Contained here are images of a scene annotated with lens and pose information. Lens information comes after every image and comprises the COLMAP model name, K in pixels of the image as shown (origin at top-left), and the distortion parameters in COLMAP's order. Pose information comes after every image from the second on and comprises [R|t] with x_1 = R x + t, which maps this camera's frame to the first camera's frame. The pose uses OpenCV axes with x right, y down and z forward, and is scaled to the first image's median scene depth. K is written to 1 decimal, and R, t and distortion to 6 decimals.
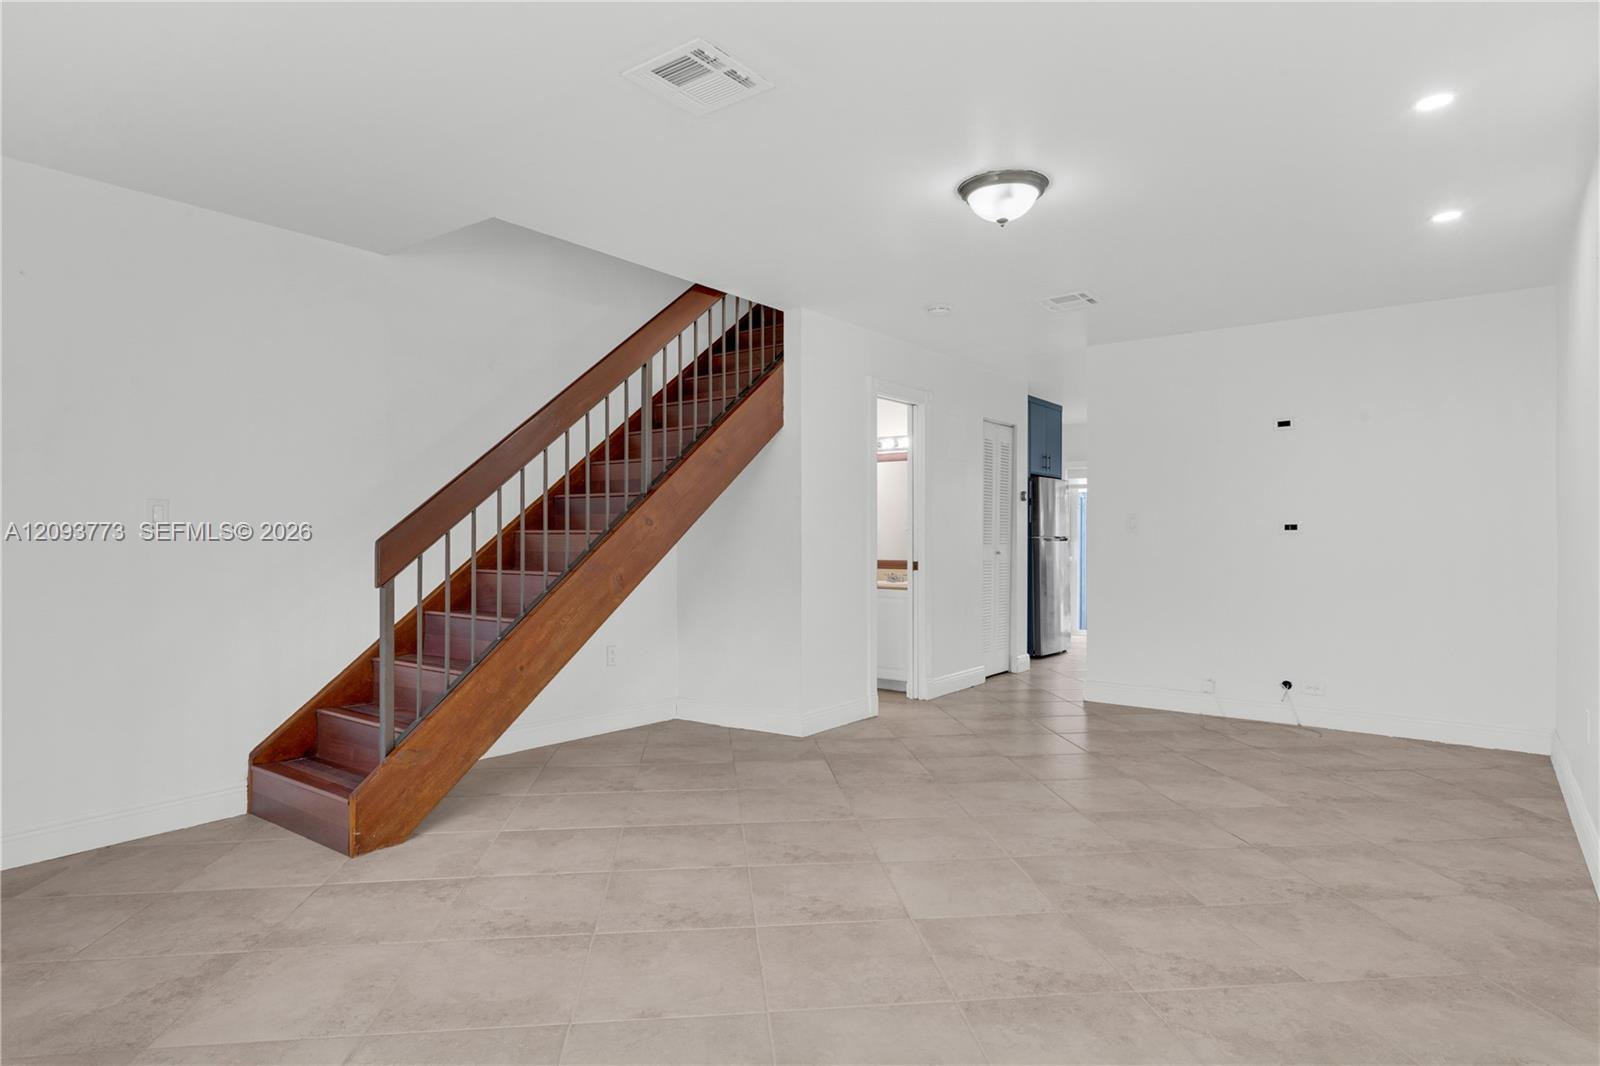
lens RADIAL K [[888.9, 0, 797.1], [0, 888.9, 530.4], [0, 0, 1]] dist [0.008733, -0.001600]
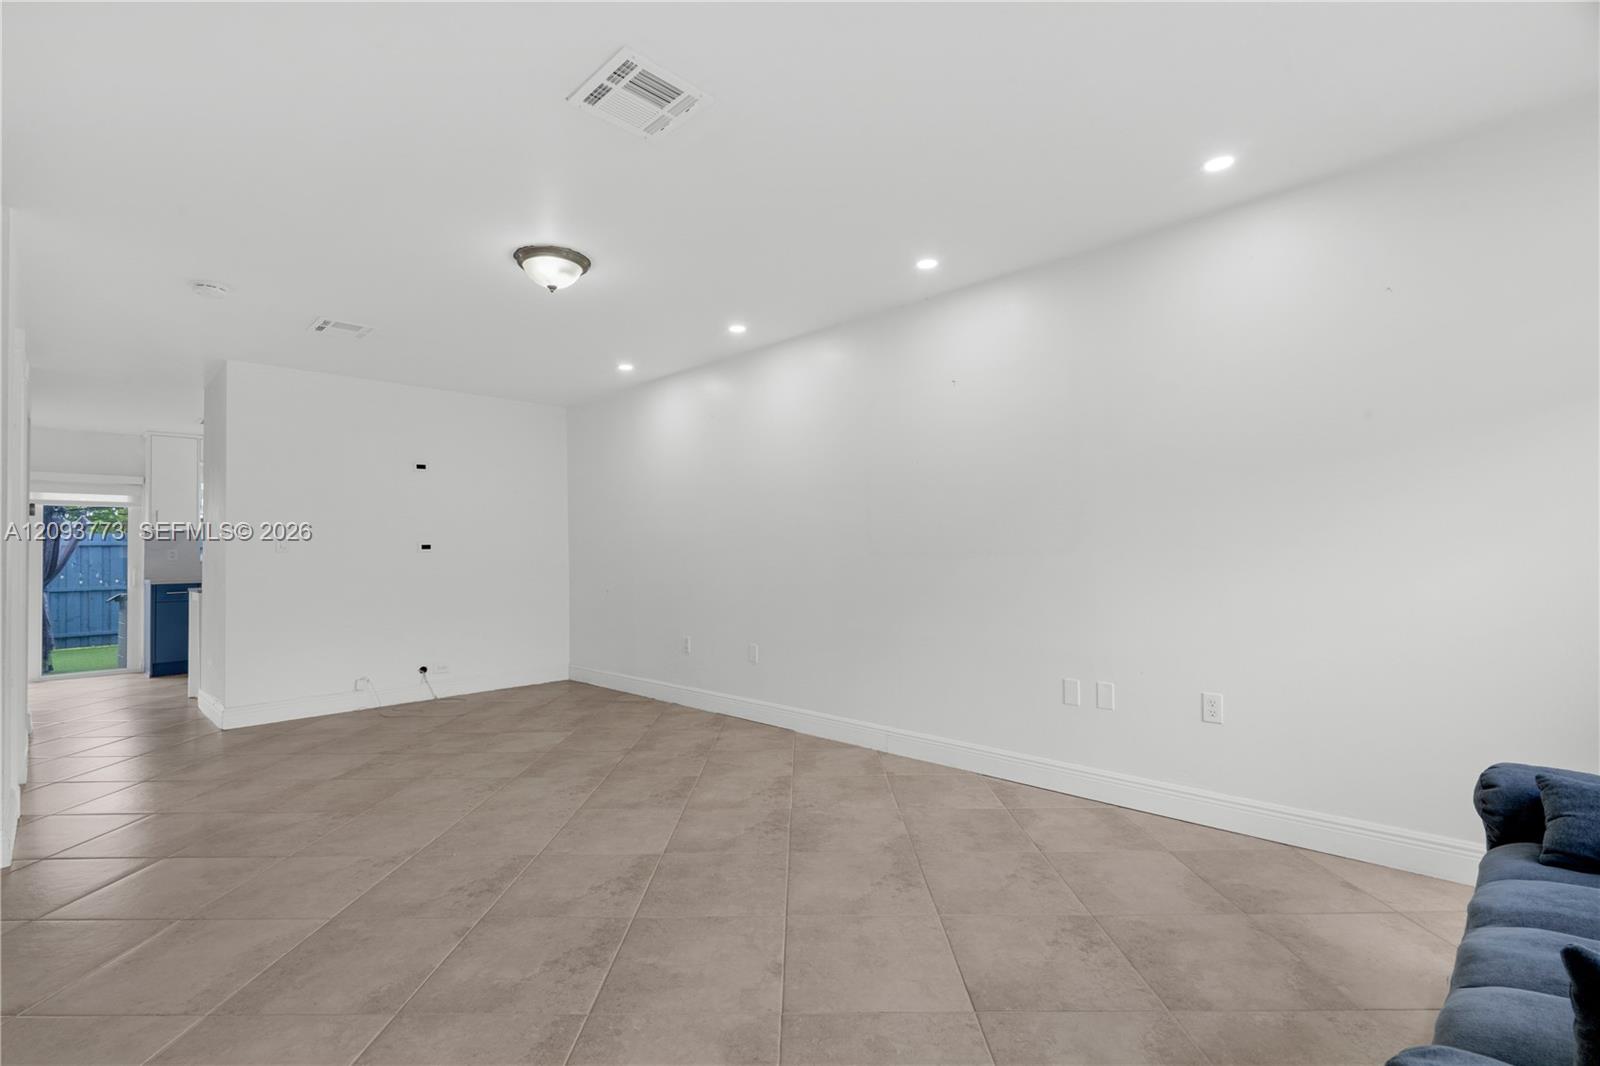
lens RADIAL K [[721.2, 0, 796.9], [0, 721.2, 535.1], [0, 0, 1]] dist [-0.004290, 0.001770]
pose [[0.114643, 0.022847, 0.993144, -0.638073], [0.009658, 0.999663, -0.024112, 0.013985], [-0.993360, 0.012356, 0.114383, 0.517131]]
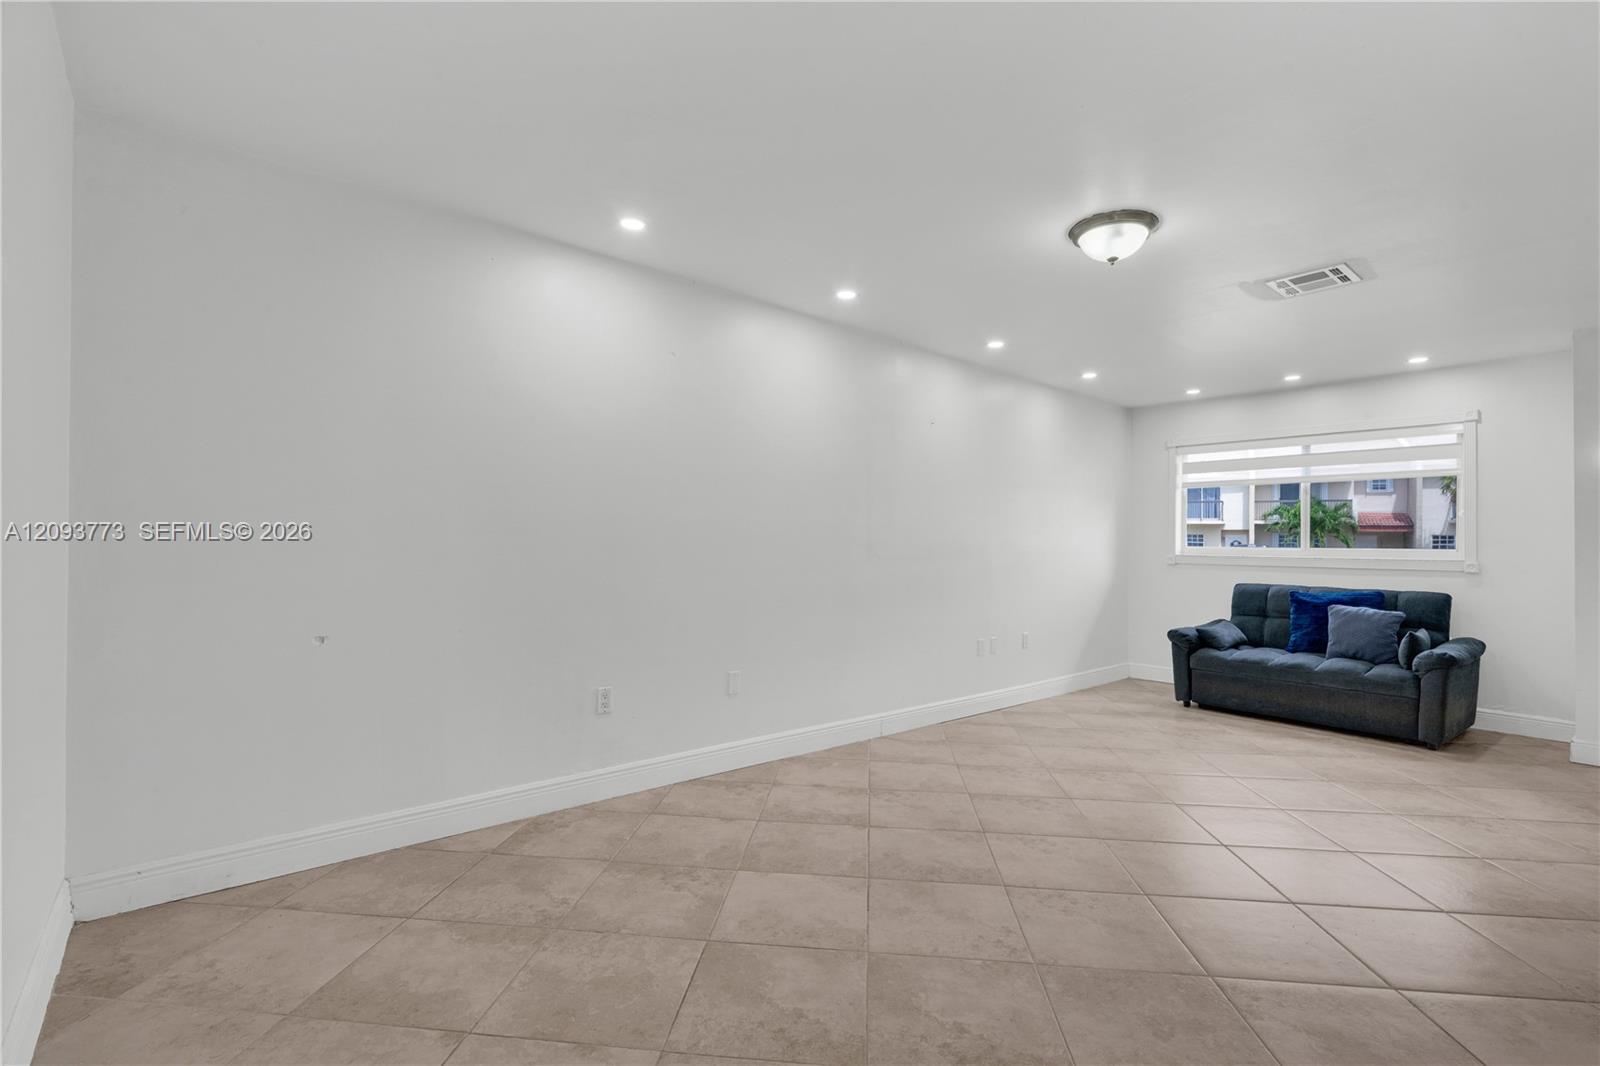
lens RADIAL K [[721.2, 0, 796.8], [0, 721.2, 538.1], [0, 0, 1]] dist [-0.004290, 0.001770]
pose [[-0.978950, -0.013626, 0.203644, 0.386768], [-0.017026, 0.999743, -0.014952, 0.005626], [-0.203388, -0.018104, -0.978931, 1.755438]]
